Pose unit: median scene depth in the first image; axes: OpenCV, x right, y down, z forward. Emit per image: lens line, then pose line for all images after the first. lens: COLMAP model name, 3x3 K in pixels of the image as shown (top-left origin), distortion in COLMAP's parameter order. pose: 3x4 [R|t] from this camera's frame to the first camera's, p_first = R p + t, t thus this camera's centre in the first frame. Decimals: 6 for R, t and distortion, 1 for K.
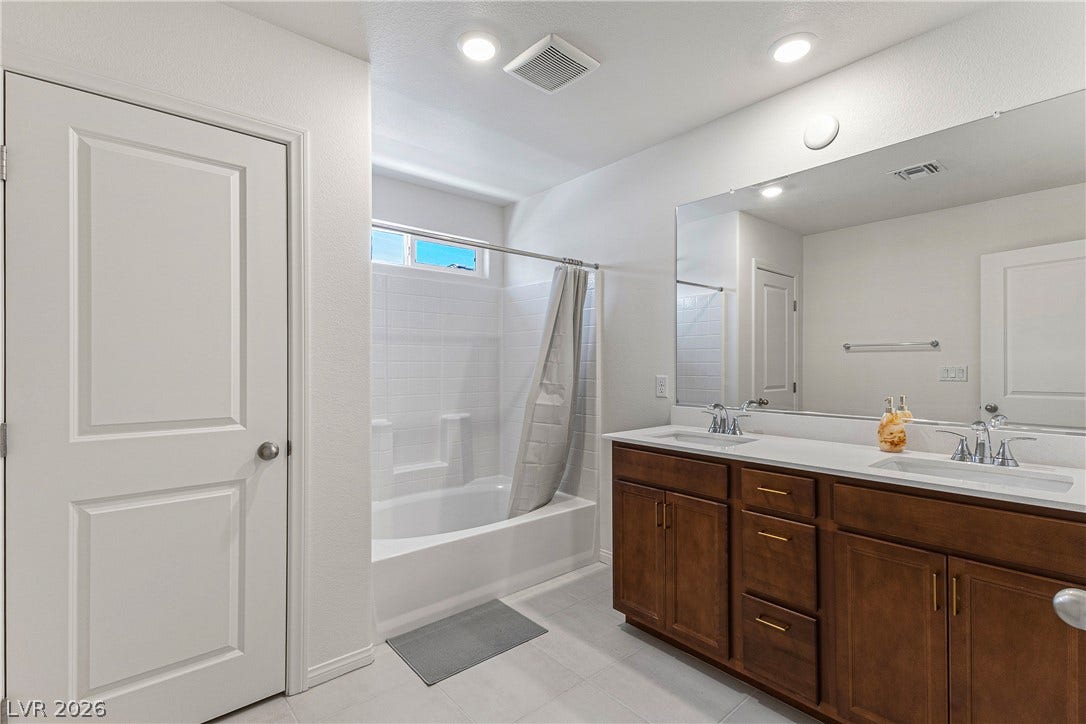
lens RADIAL K [[514.5, 0, 540.2], [0, 514.5, 365.5], [0, 0, 1]] dist [0.020885, -0.005654]
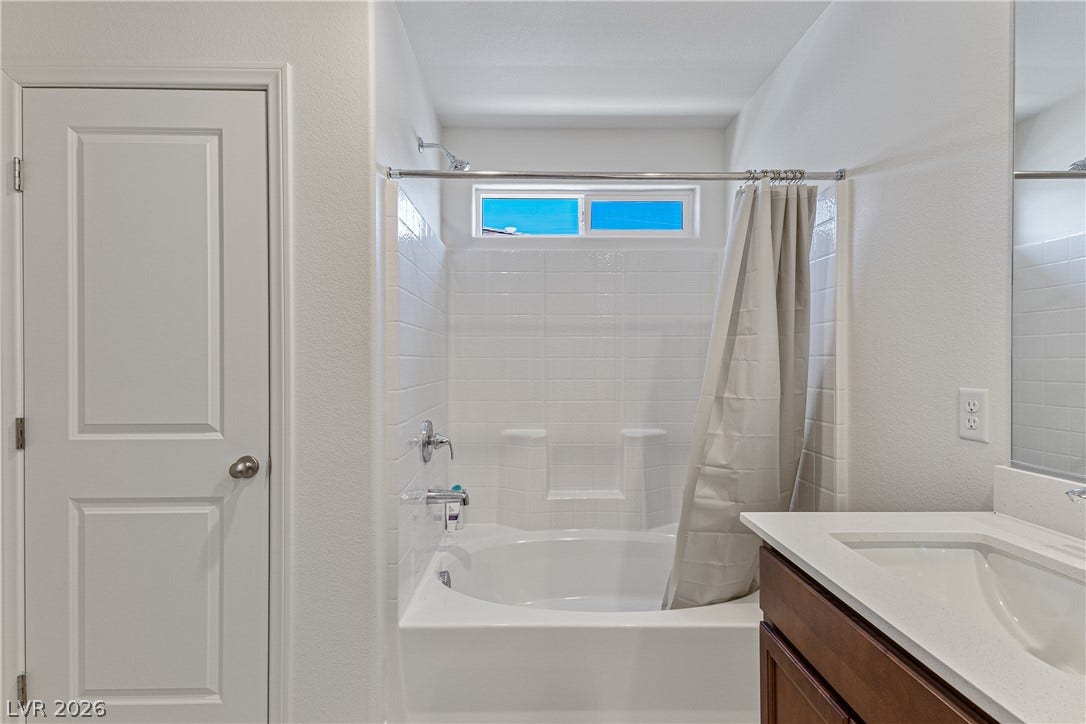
lens RADIAL K [[514.5, 0, 513.1], [0, 514.5, 366.2], [0, 0, 1]] dist [0.020885, -0.005654]
pose [[0.764047, 0.005056, -0.645141, 0.325405], [-0.000038, 0.999970, 0.007791, -0.002833], [0.645161, -0.005928, 0.764024, 0.627082]]
